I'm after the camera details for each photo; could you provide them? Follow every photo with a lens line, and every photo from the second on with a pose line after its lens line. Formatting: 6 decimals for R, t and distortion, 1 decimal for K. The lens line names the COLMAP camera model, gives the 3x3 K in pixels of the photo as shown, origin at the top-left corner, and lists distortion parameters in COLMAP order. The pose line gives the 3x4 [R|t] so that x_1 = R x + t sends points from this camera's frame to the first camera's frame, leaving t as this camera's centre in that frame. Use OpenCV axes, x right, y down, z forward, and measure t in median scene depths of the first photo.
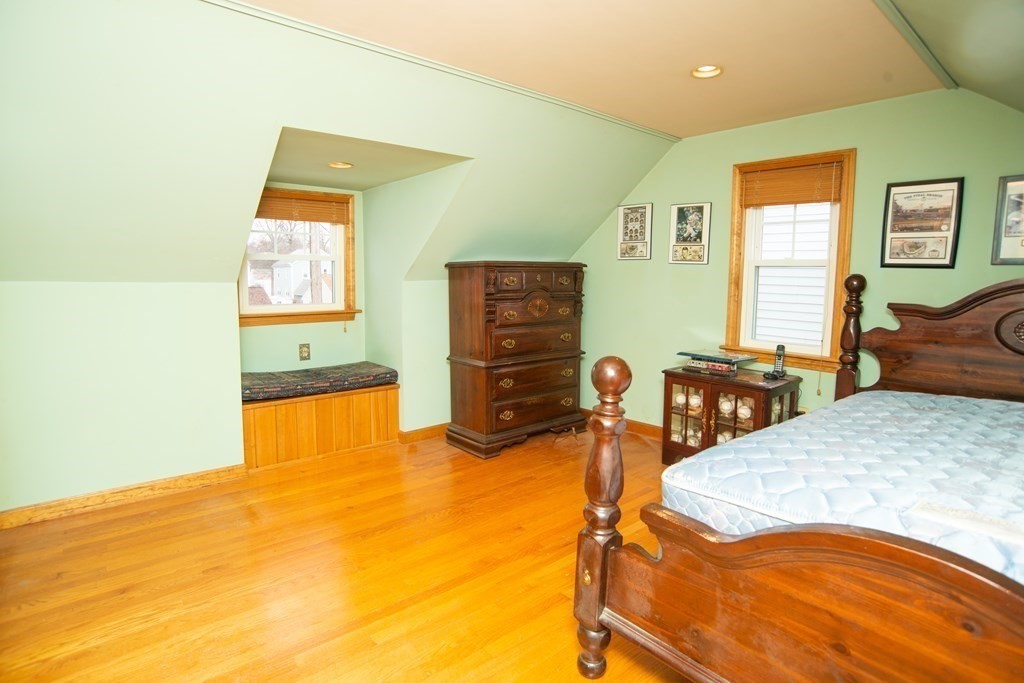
lens RADIAL K [[520.2, 0, 511.9], [0, 520.2, 333.1], [0, 0, 1]] dist [-0.098967, 0.043066]
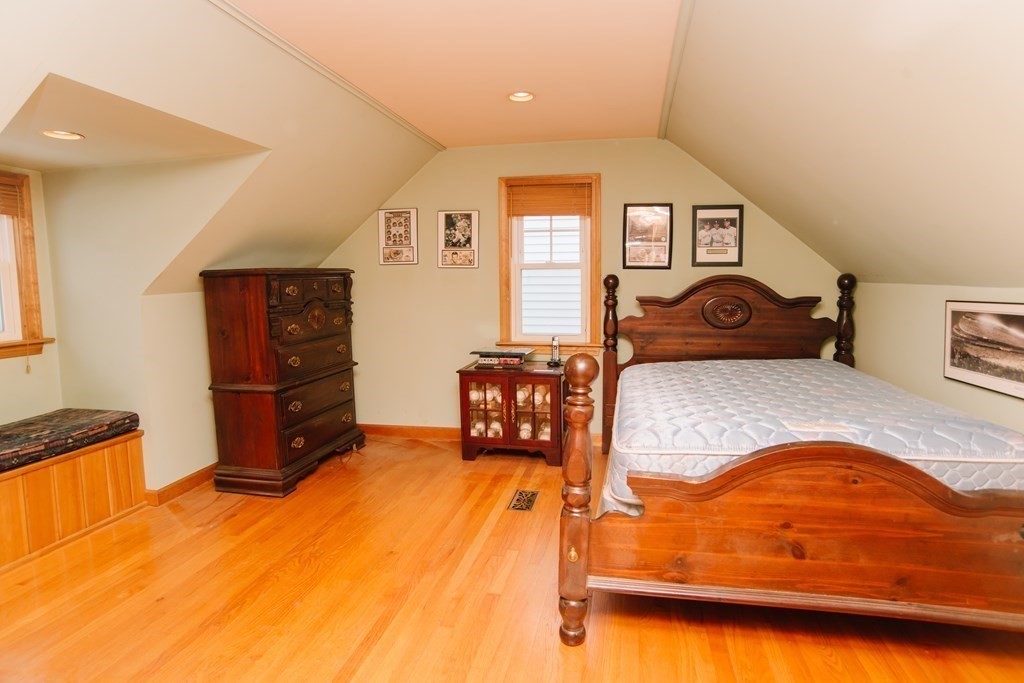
lens RADIAL K [[541.4, 0, 515.9], [0, 541.4, 332.7], [0, 0, 1]] dist [-0.104482, 0.050063]
pose [[0.795481, -0.078390, 0.600887, -0.263087], [0.084221, 0.996276, 0.018475, -0.014381], [-0.600097, 0.035911, 0.799121, 0.056432]]
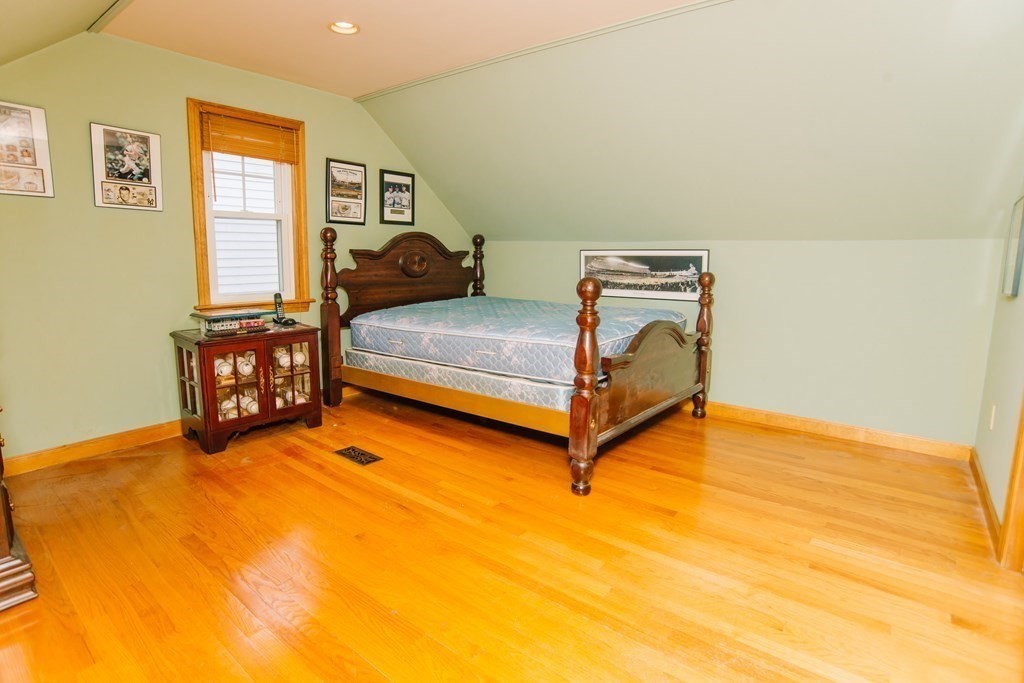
lens RADIAL K [[535.7, 0, 495.8], [0, 535.7, 328.6], [0, 0, 1]] dist [-0.091765, 0.048630]
pose [[-0.170036, -0.151284, 0.973756, -0.581885], [0.091332, 0.981473, 0.168431, -0.043982], [-0.981196, 0.117574, -0.153069, 0.667432]]
